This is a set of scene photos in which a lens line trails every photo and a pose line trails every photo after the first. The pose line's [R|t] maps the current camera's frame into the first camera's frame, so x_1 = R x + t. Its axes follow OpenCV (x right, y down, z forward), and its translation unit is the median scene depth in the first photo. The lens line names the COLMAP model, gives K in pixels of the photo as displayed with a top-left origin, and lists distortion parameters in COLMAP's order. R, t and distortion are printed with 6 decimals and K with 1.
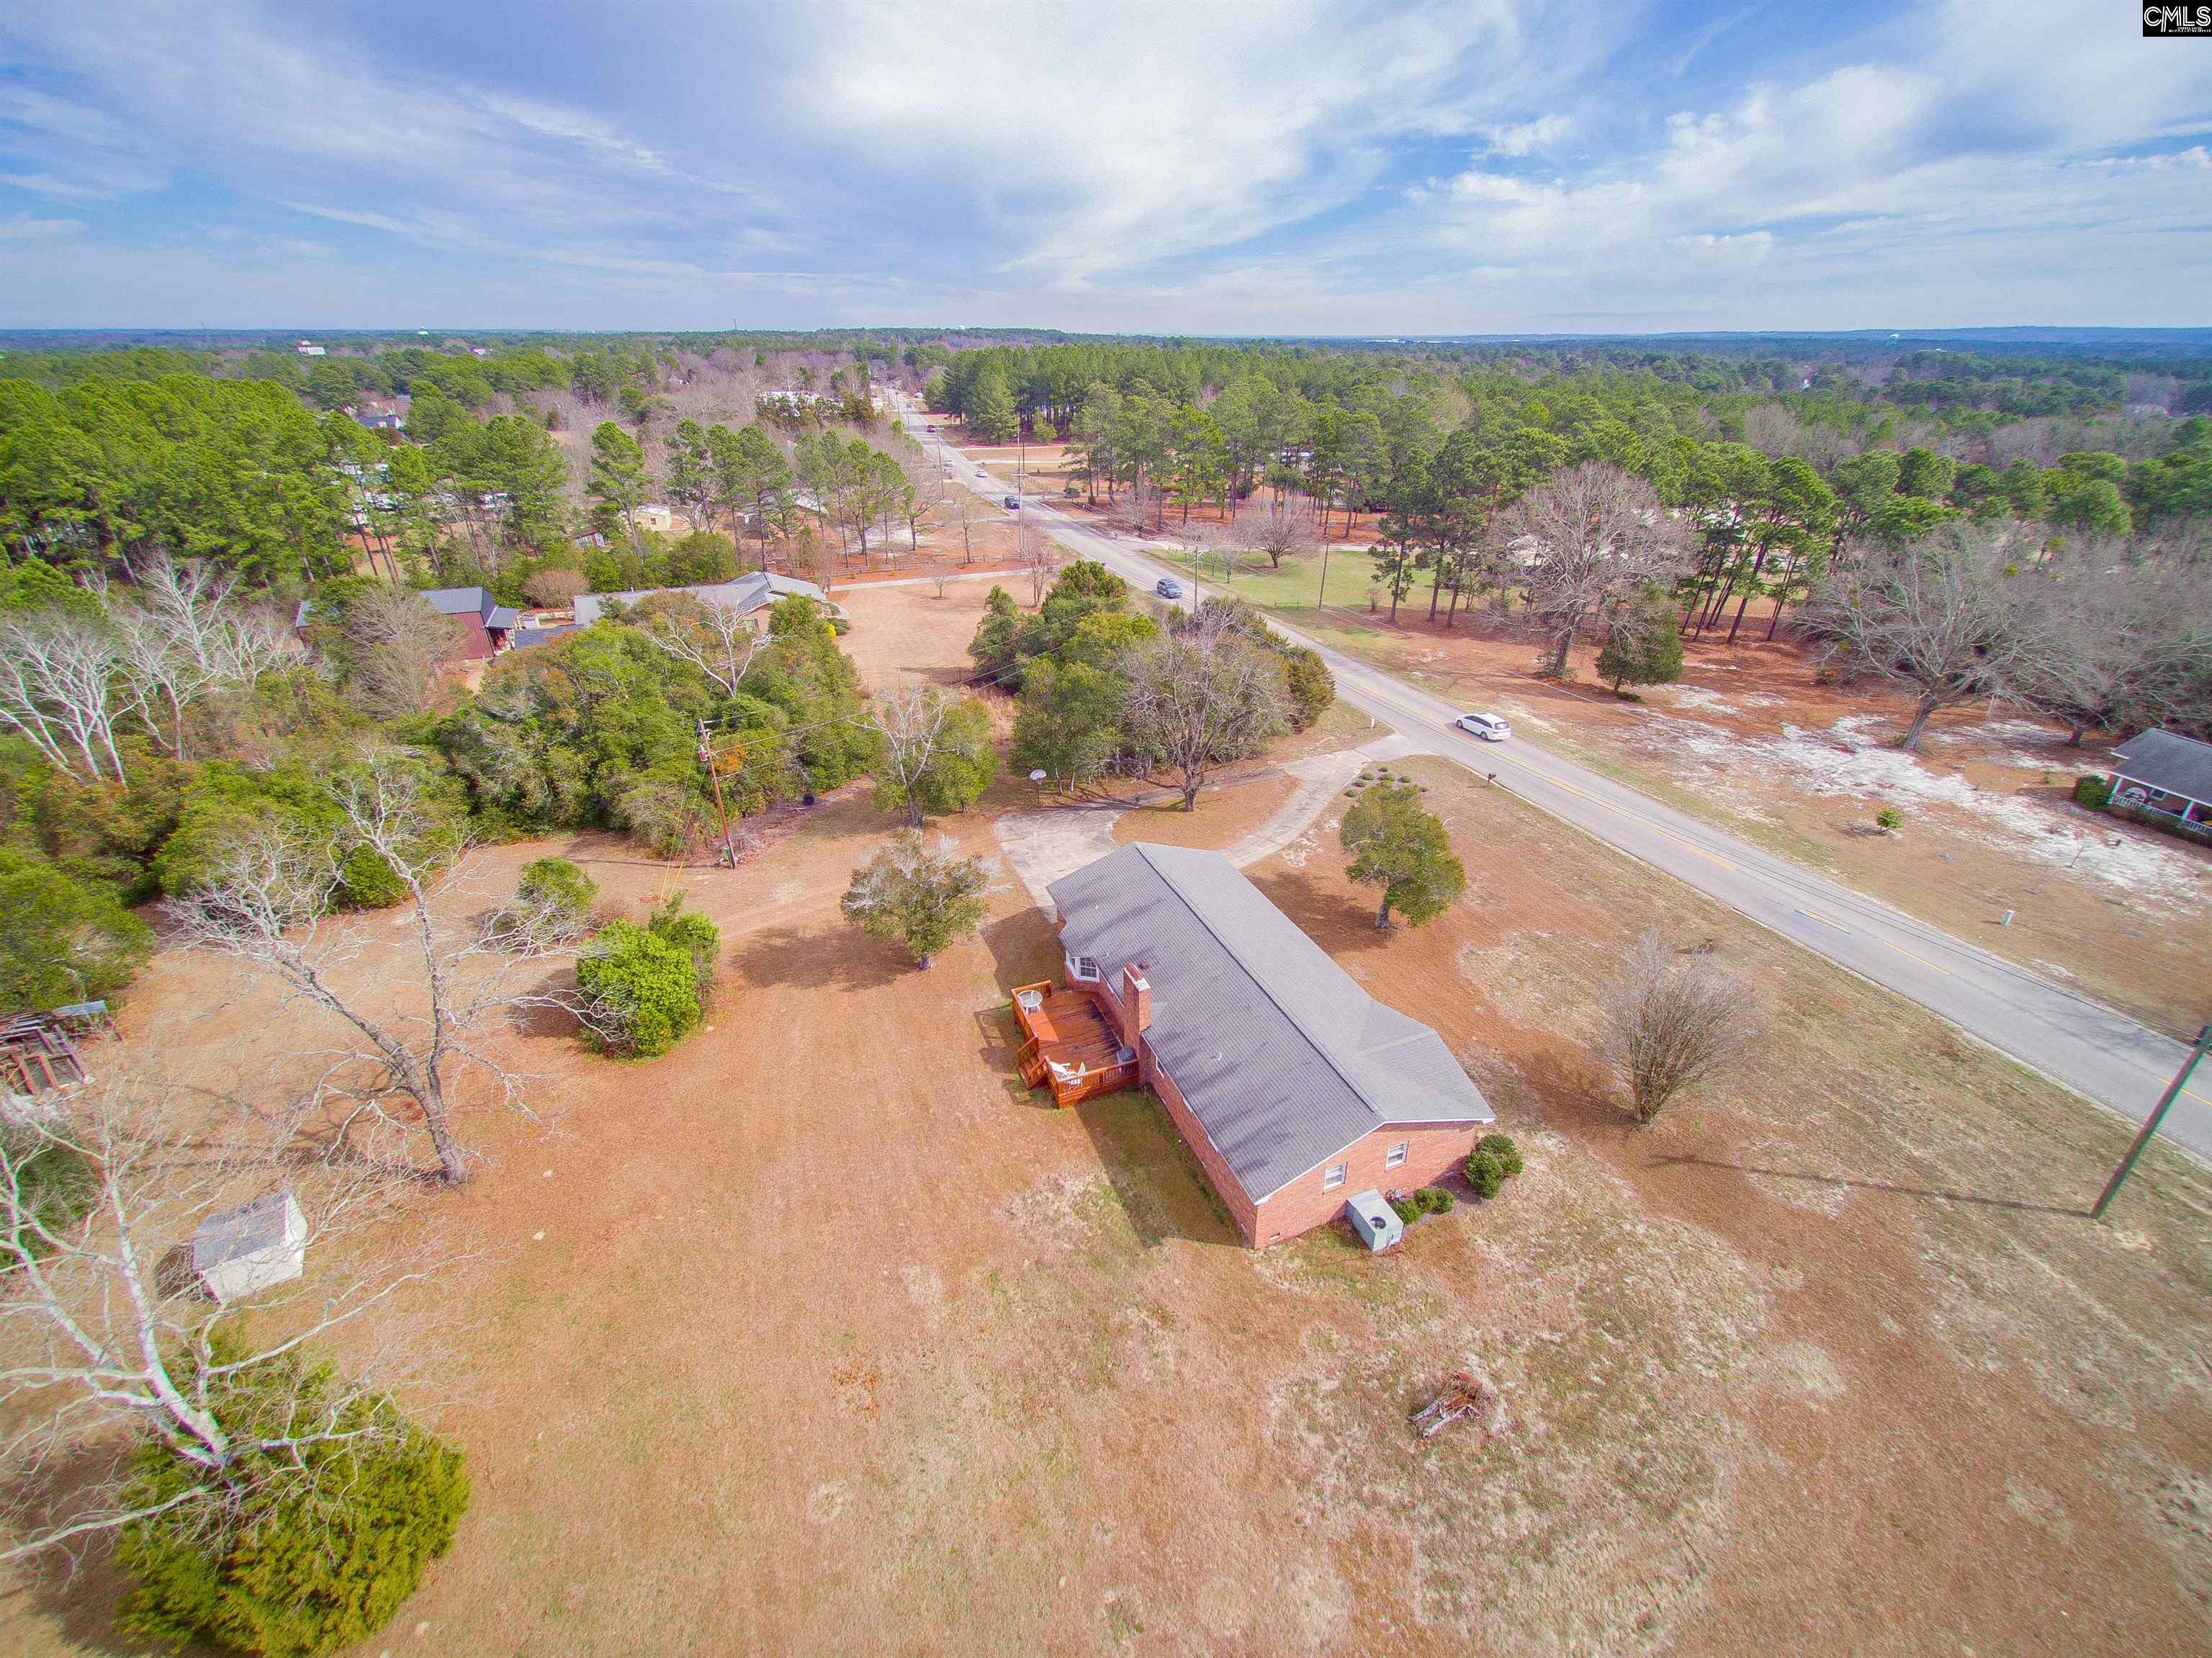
lens RADIAL K [[959.7, 0, 1128.0], [0, 959.7, 822.7], [0, 0, 1]] dist [0.037917, -0.018568]
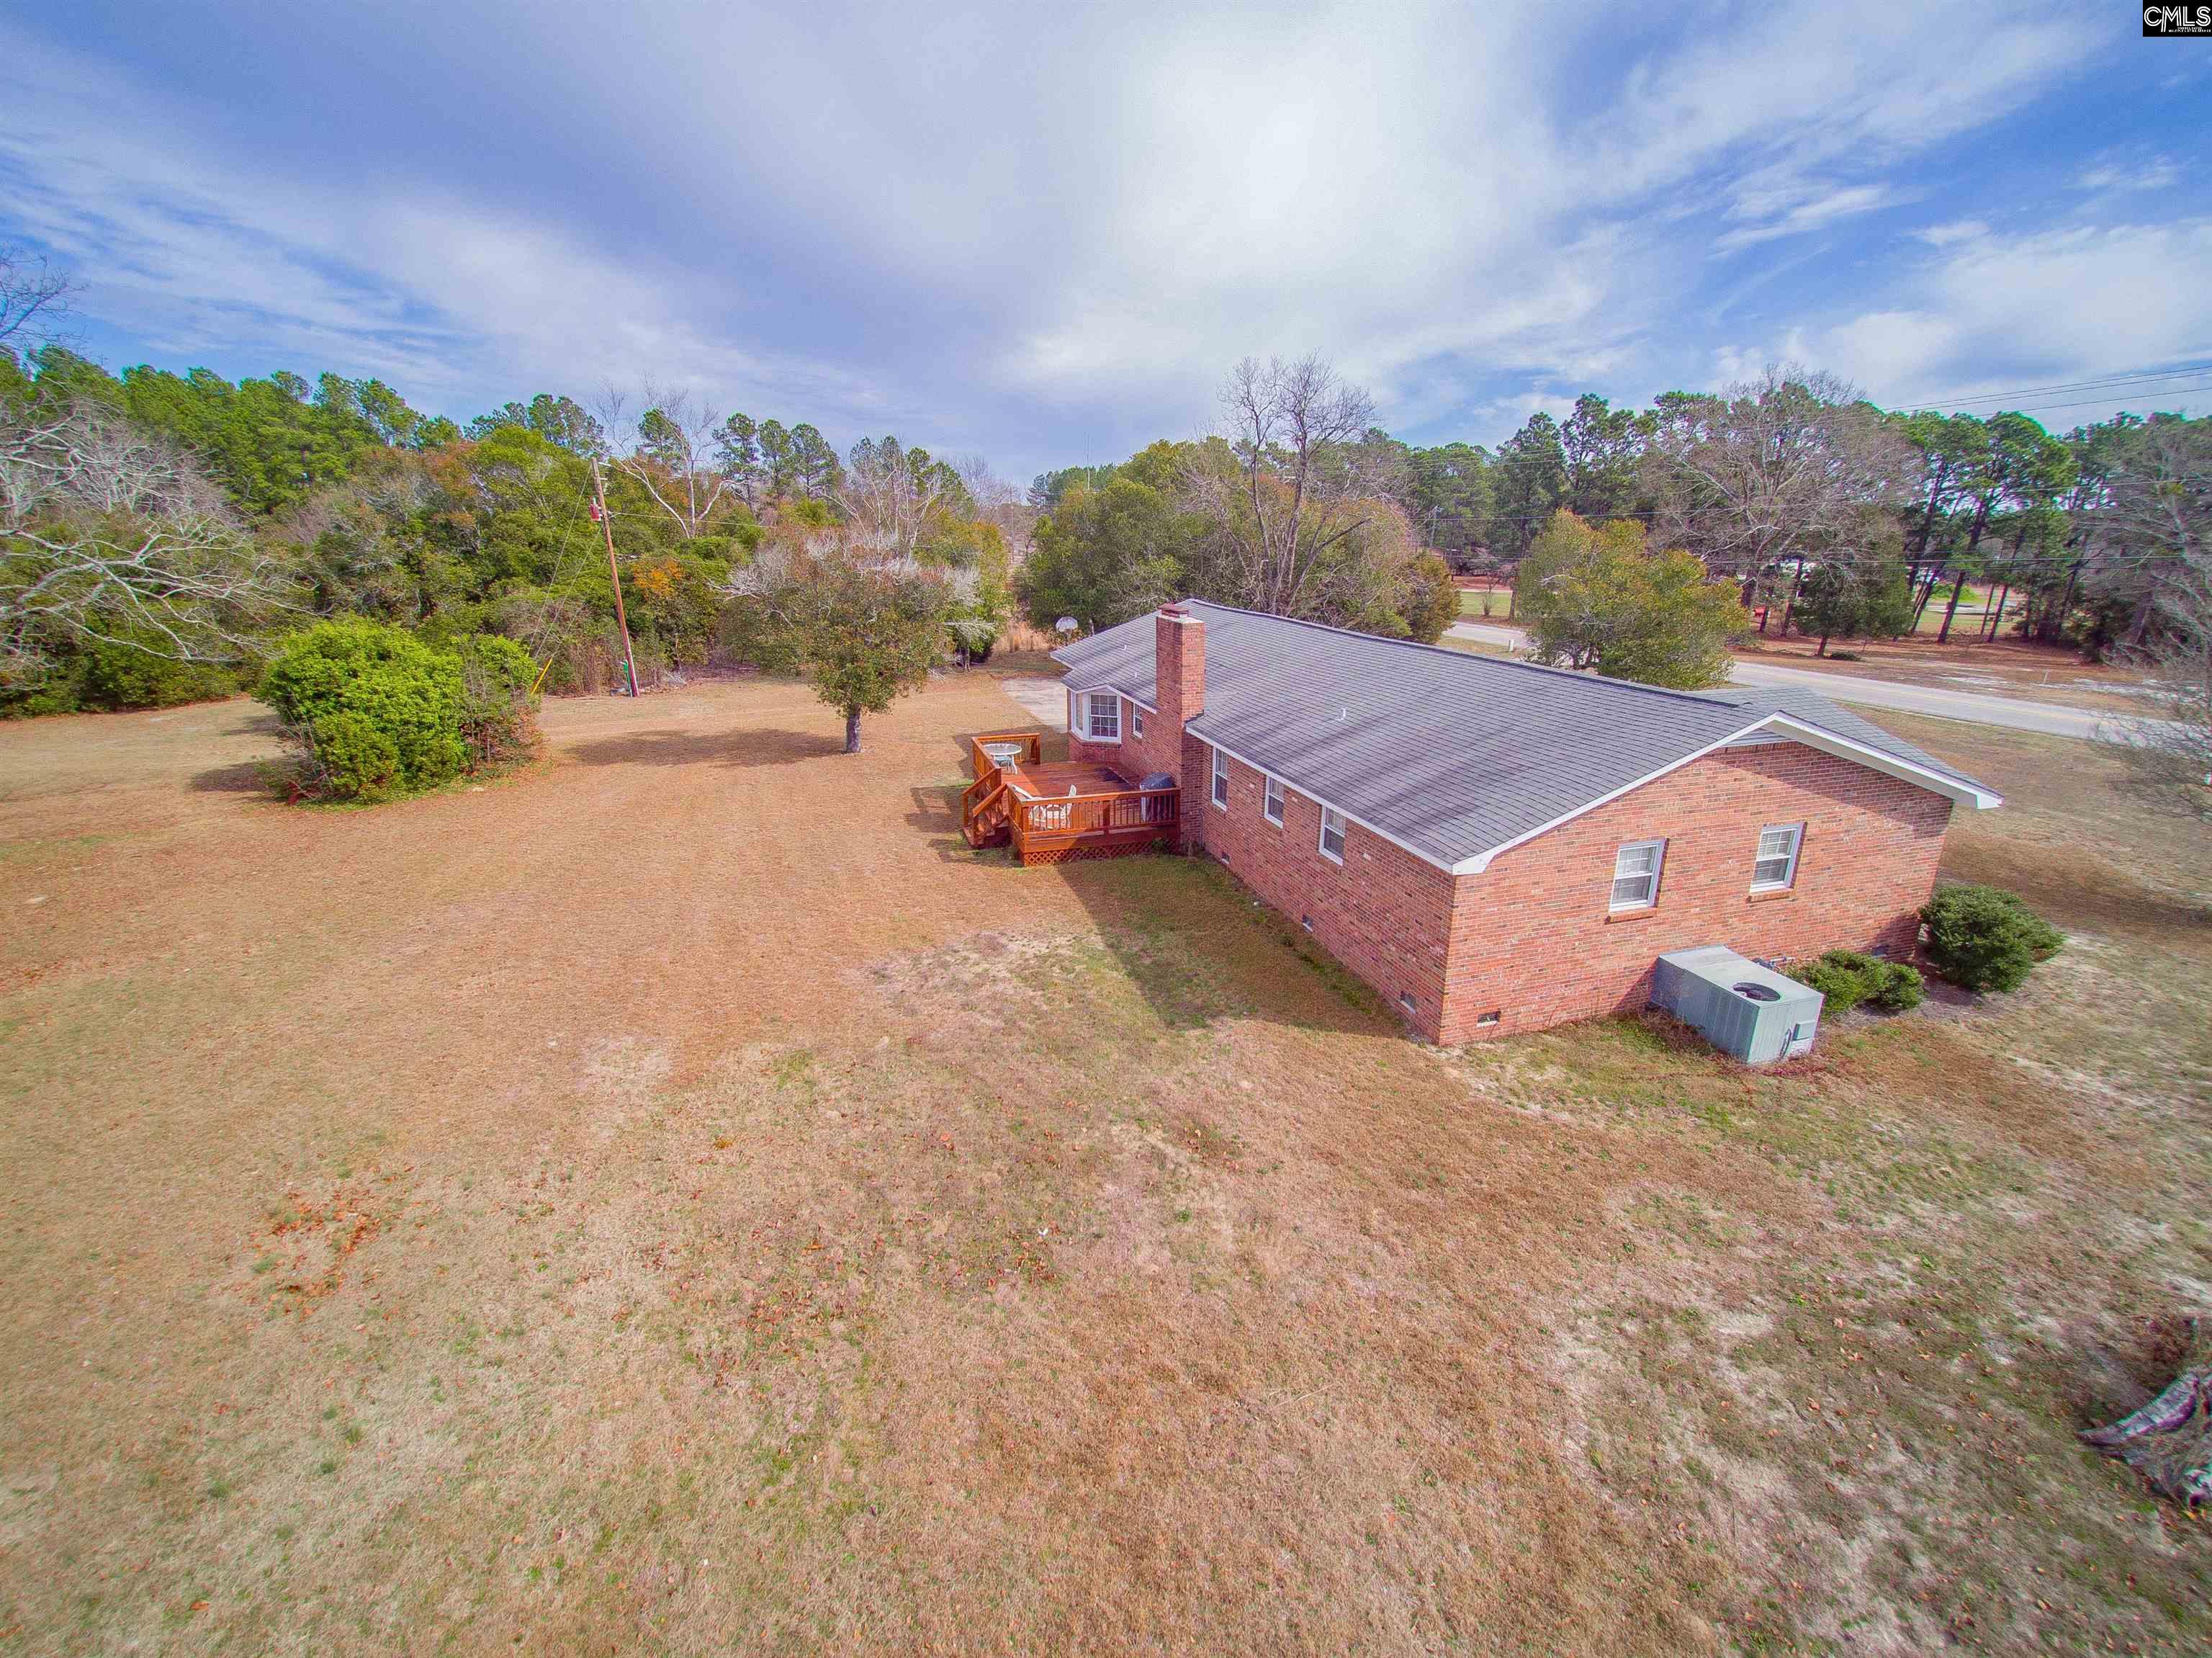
lens RADIAL K [[959.7, 0, 1128.0], [0, 959.7, 822.7], [0, 0, 1]] dist [0.037917, -0.018568]
pose [[0.996439, 0.025988, -0.080211, 0.030937], [-0.039394, 0.984590, -0.170384, 0.429736], [0.074547, 0.172937, 0.982108, 0.583357]]
